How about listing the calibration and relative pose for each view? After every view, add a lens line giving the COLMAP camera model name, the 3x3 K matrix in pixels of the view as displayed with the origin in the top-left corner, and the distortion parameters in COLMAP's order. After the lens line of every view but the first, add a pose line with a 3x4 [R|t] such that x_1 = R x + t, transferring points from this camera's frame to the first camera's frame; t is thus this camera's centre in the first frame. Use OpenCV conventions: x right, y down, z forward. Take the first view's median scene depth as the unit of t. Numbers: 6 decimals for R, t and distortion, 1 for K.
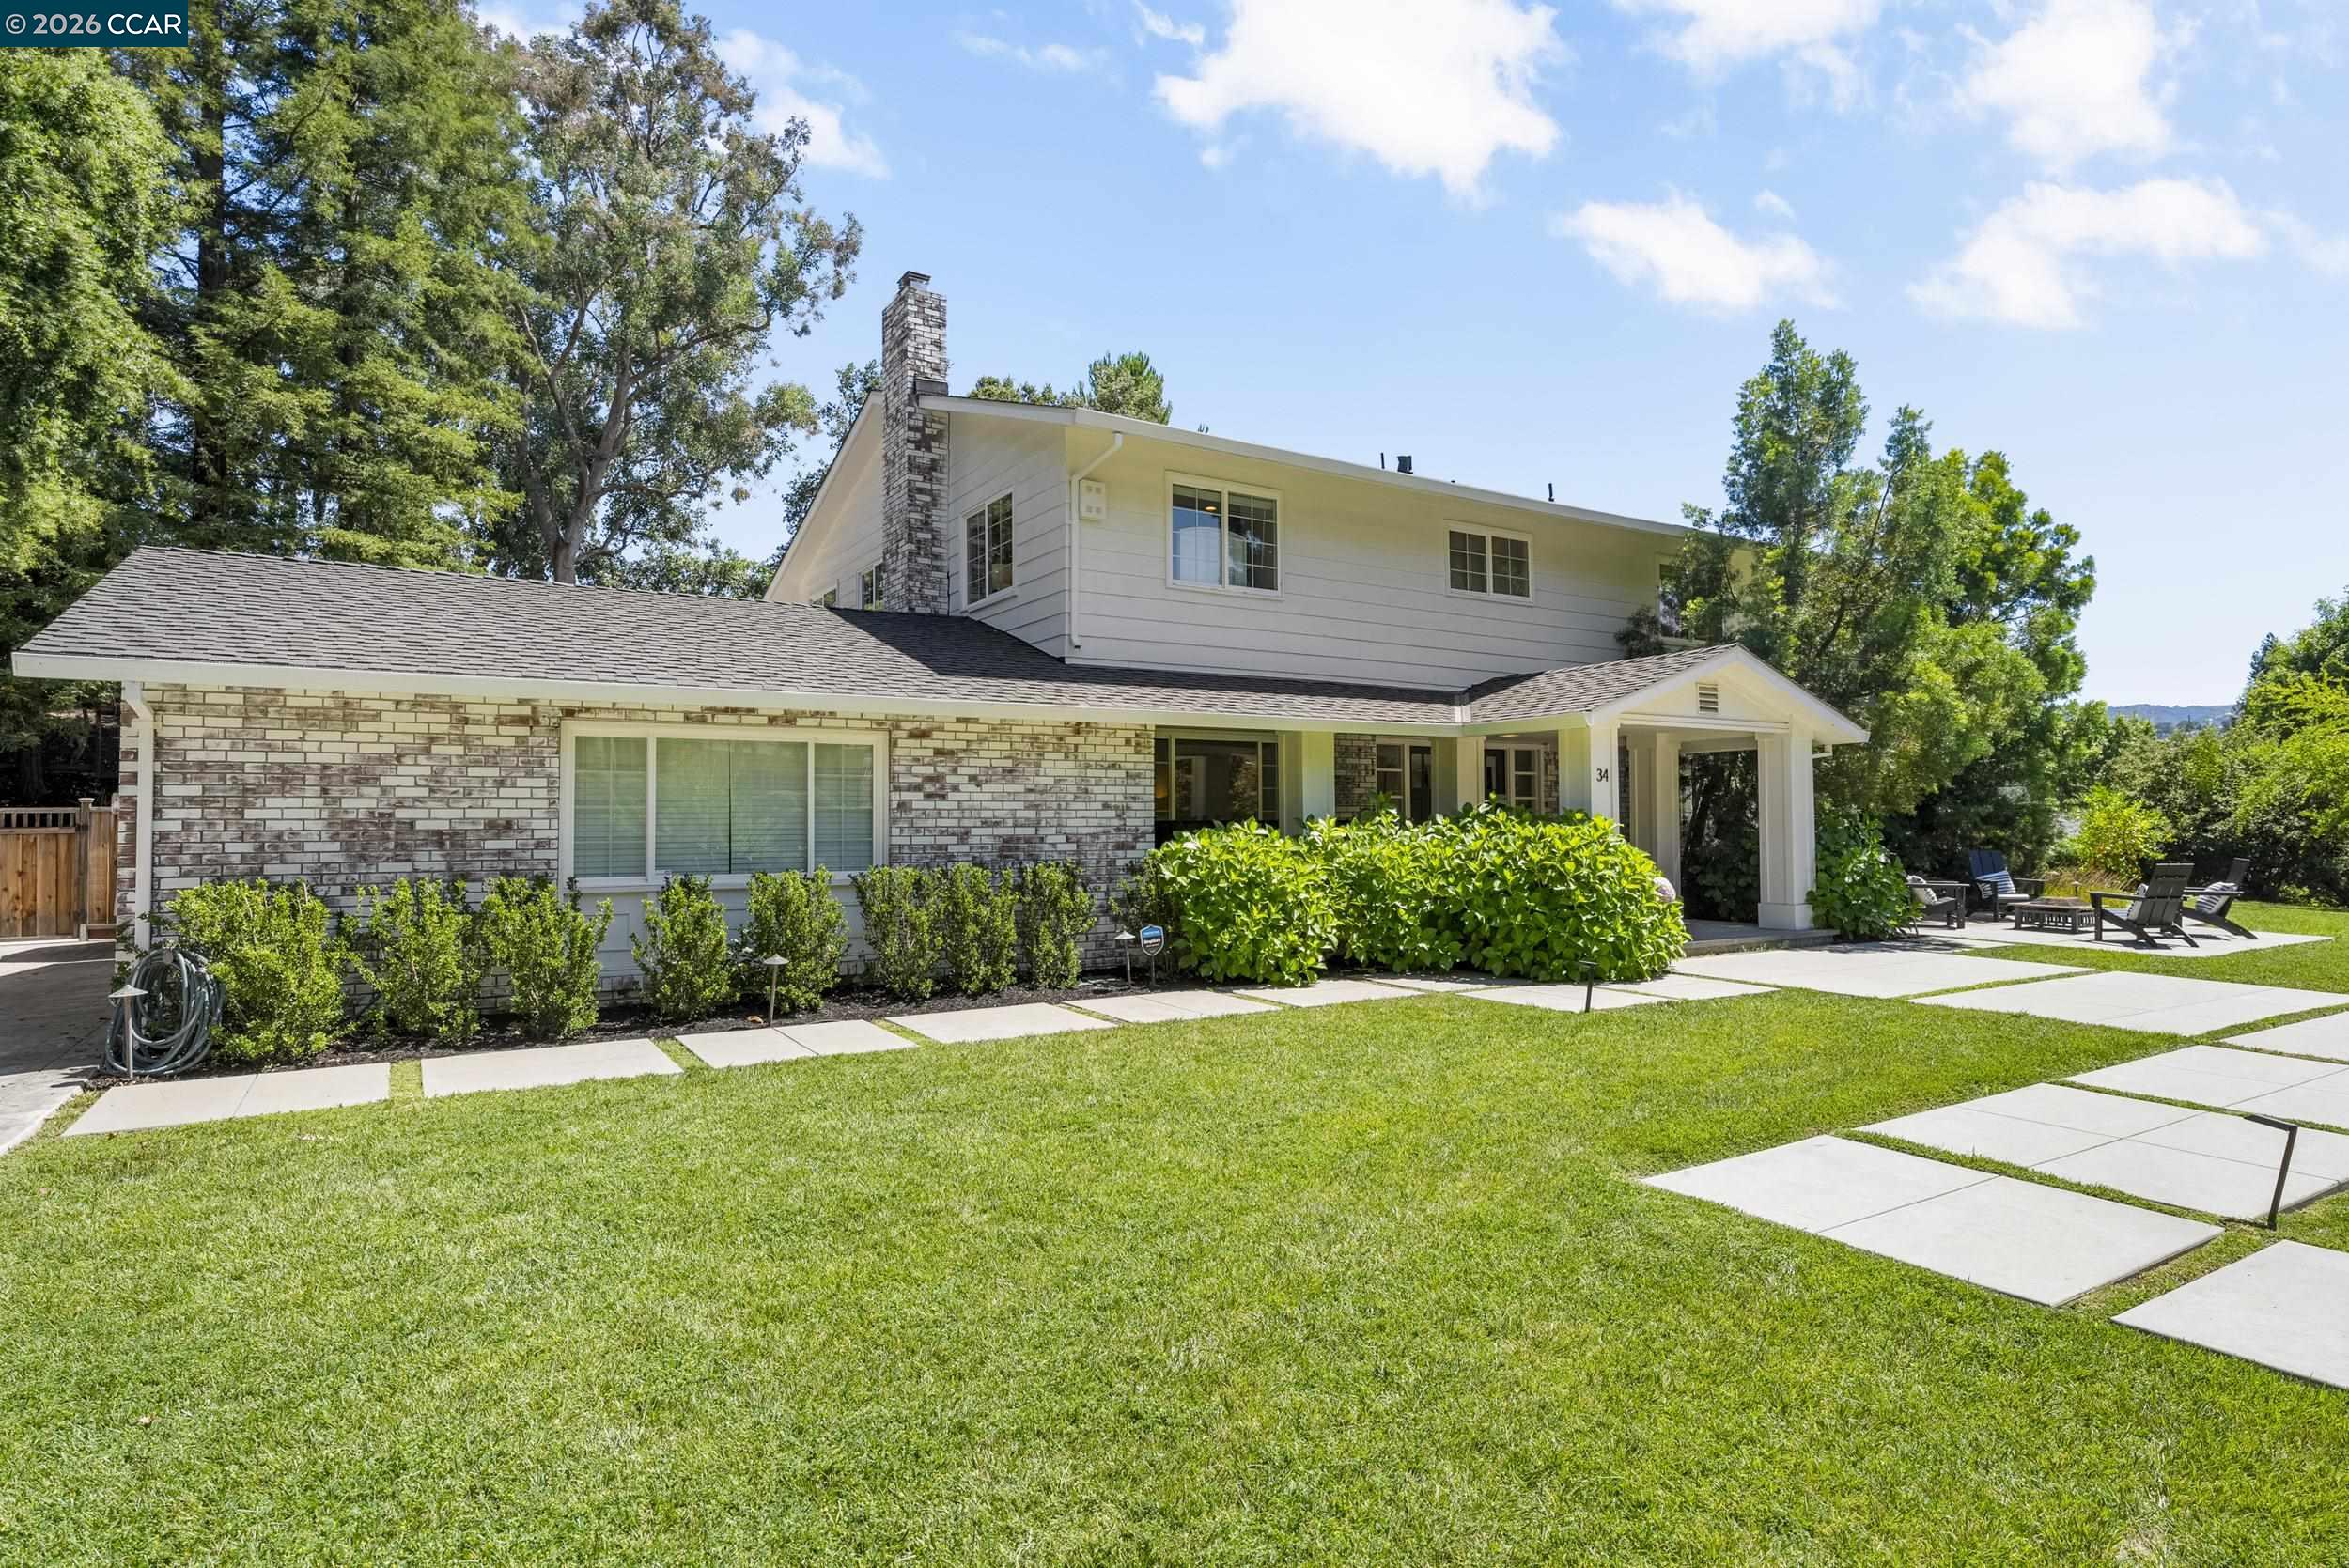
lens RADIAL K [[1230.4, 0, 1174.6], [0, 1230.4, 785.0], [0, 0, 1]] dist [0.003393, -0.000018]
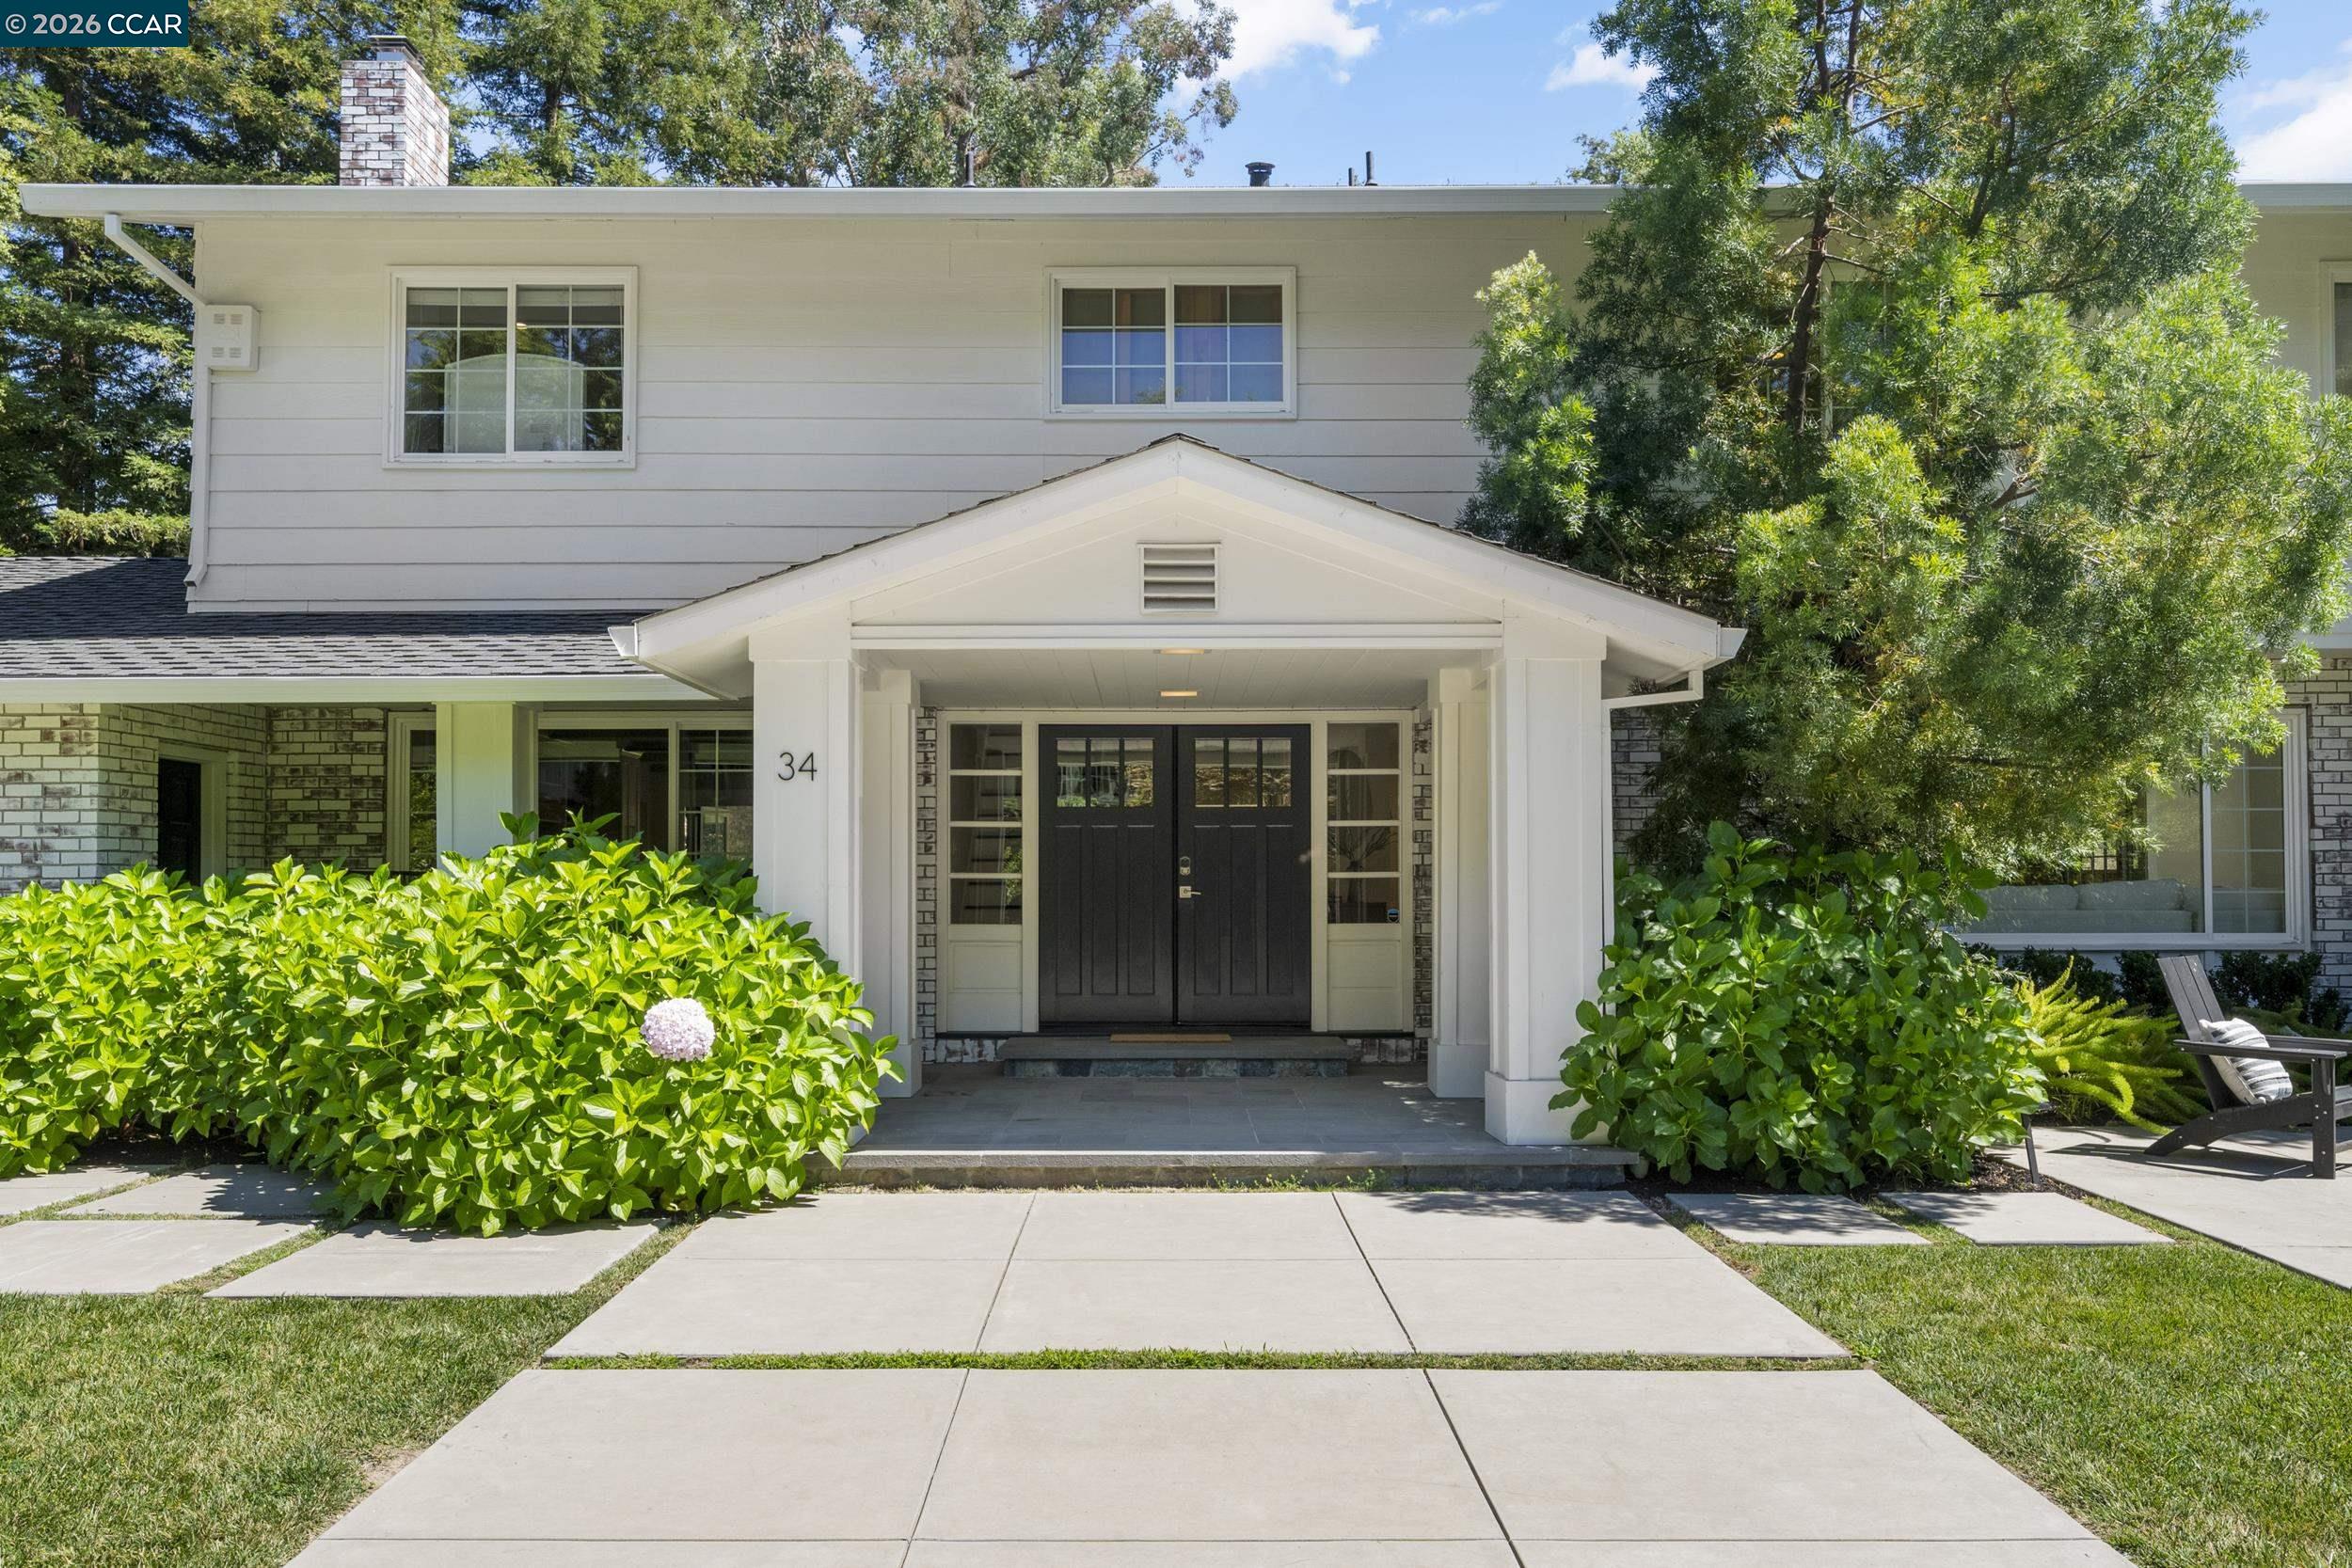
lens RADIAL K [[1779.2, 0, 1142.7], [0, 1779.2, 841.5], [0, 0, 1]] dist [-0.001862, -0.000181]
pose [[0.845236, -0.009700, -0.534305, 0.768052], [0.014737, 0.999878, 0.005161, 0.017009], [0.534189, -0.012236, 0.845276, 0.494424]]
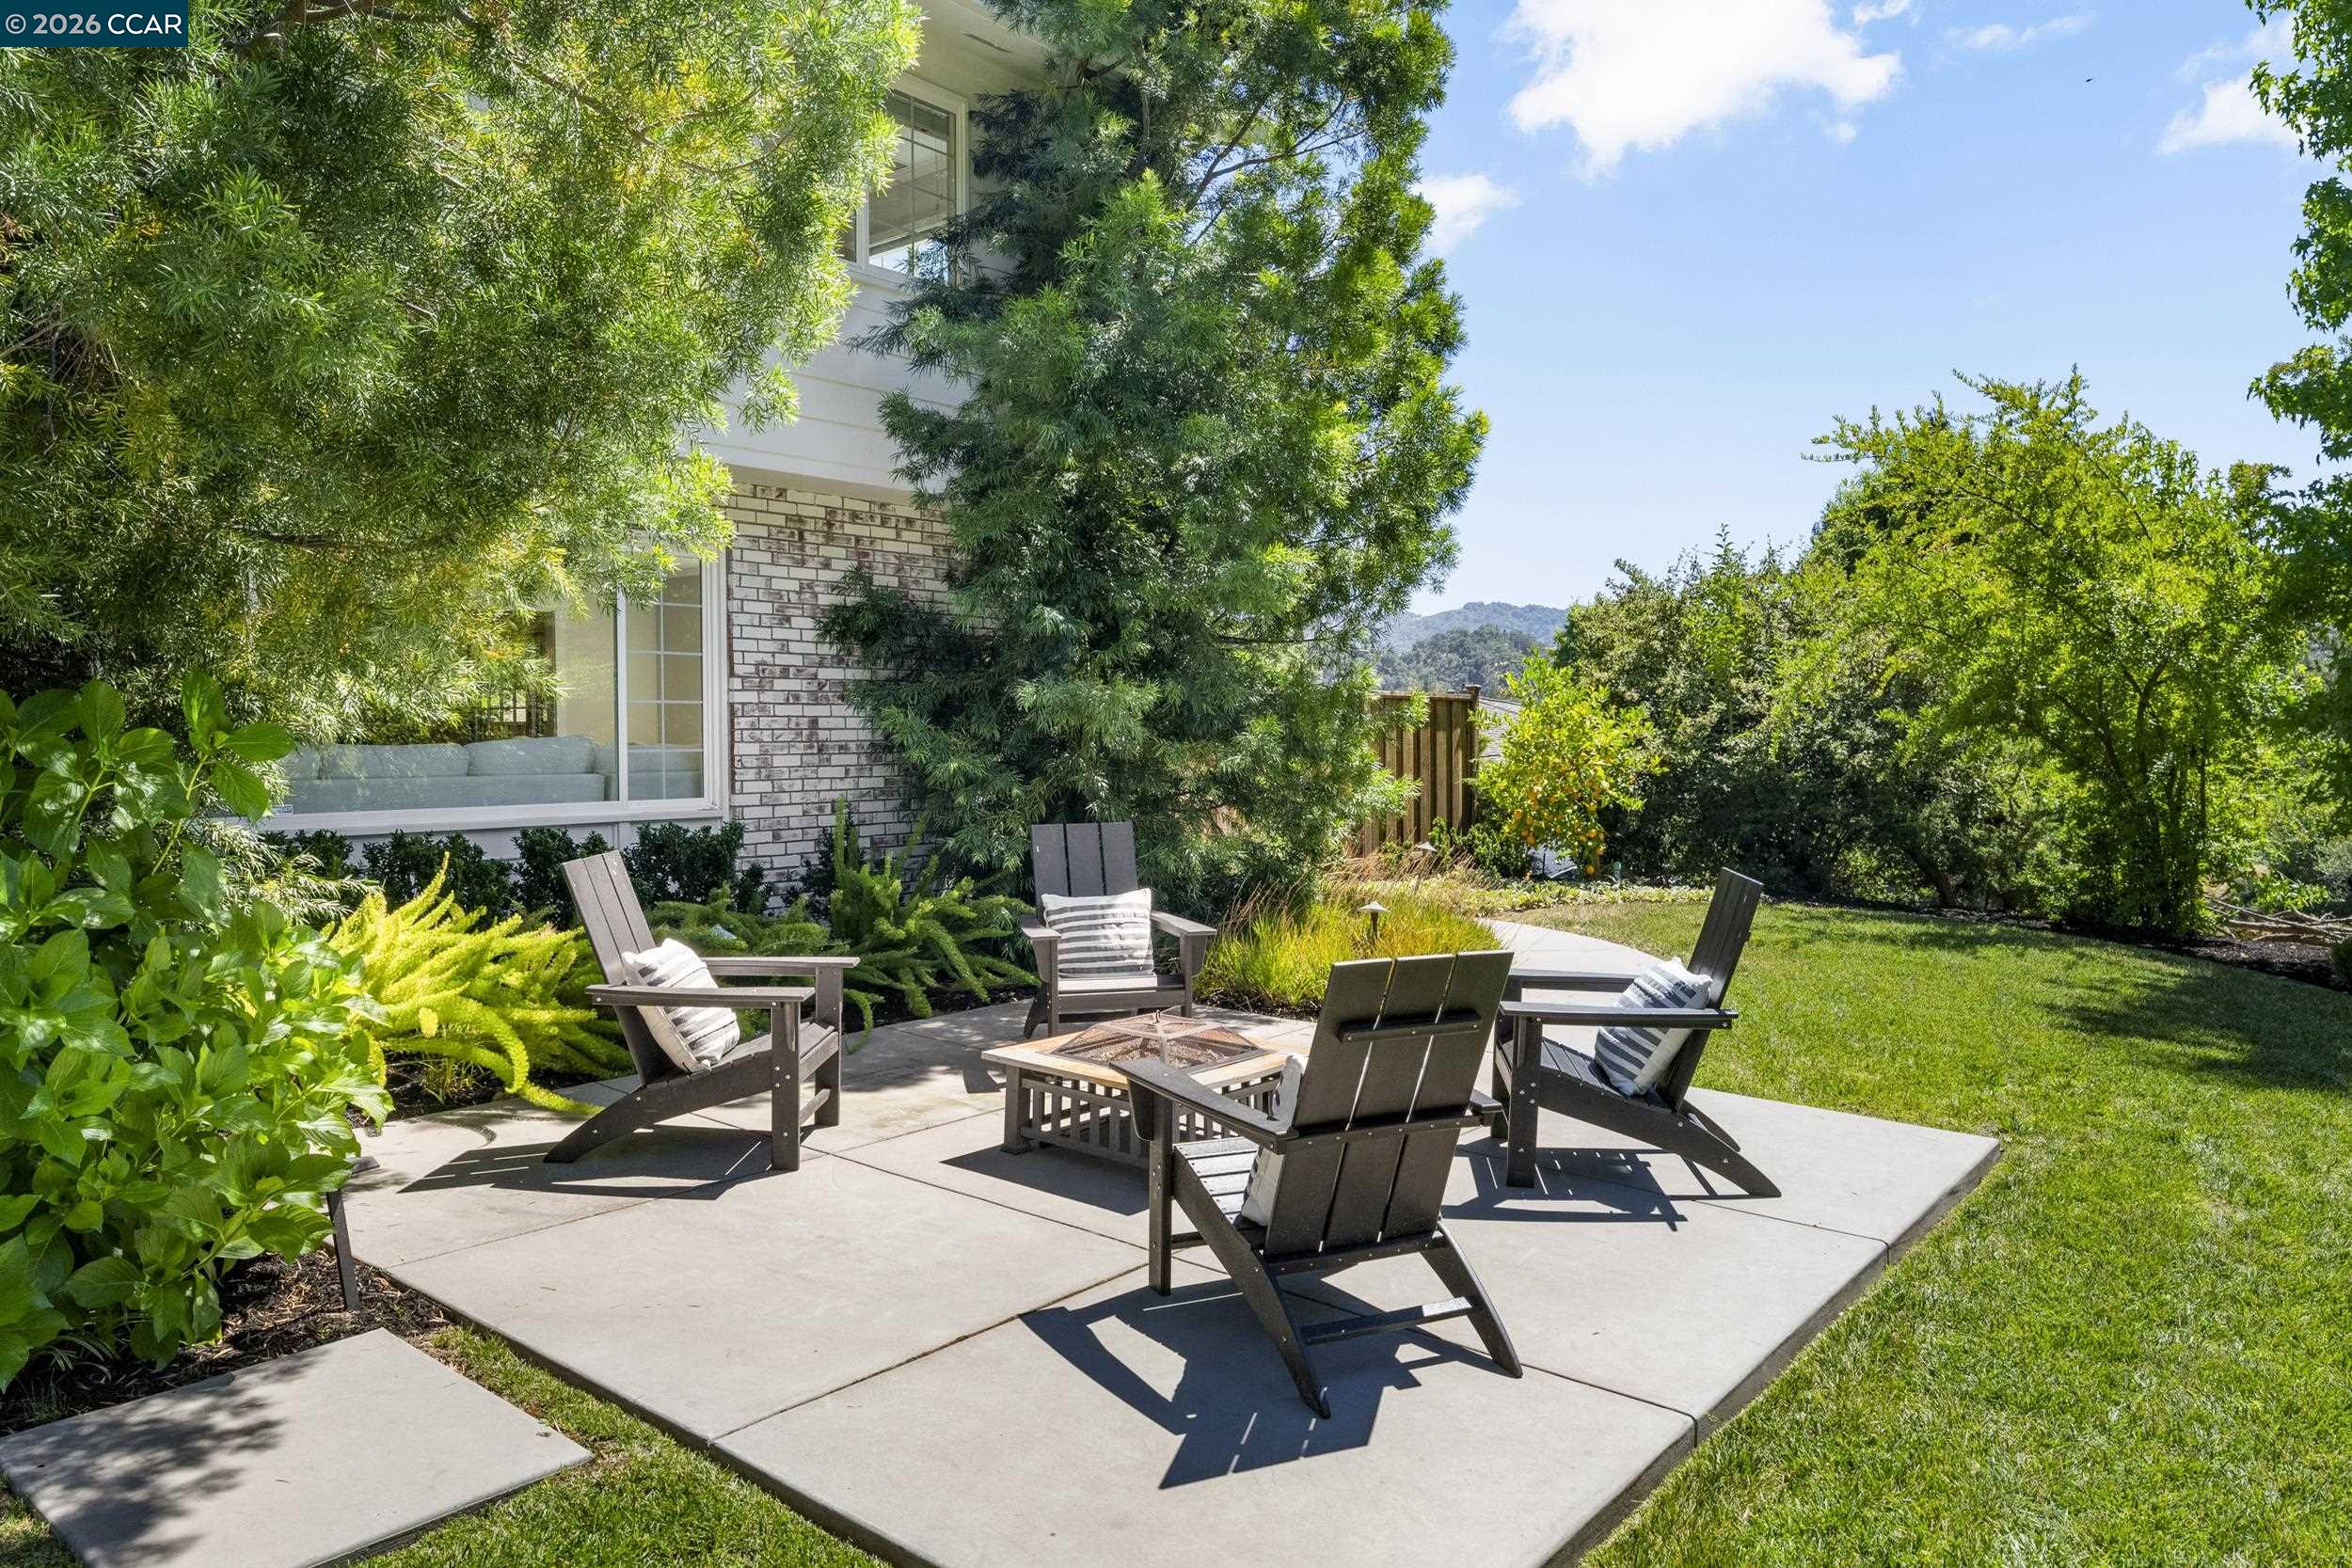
lens RADIAL K [[1534.7, 0, 1167.0], [0, 1534.7, 788.9], [0, 0, 1]] dist [0.007254, -0.000807]
pose [[0.947574, -0.008604, 0.319422, 0.753301], [-0.013459, 0.997675, 0.066802, 0.024765], [-0.319254, -0.067599, 0.945255, 0.854236]]
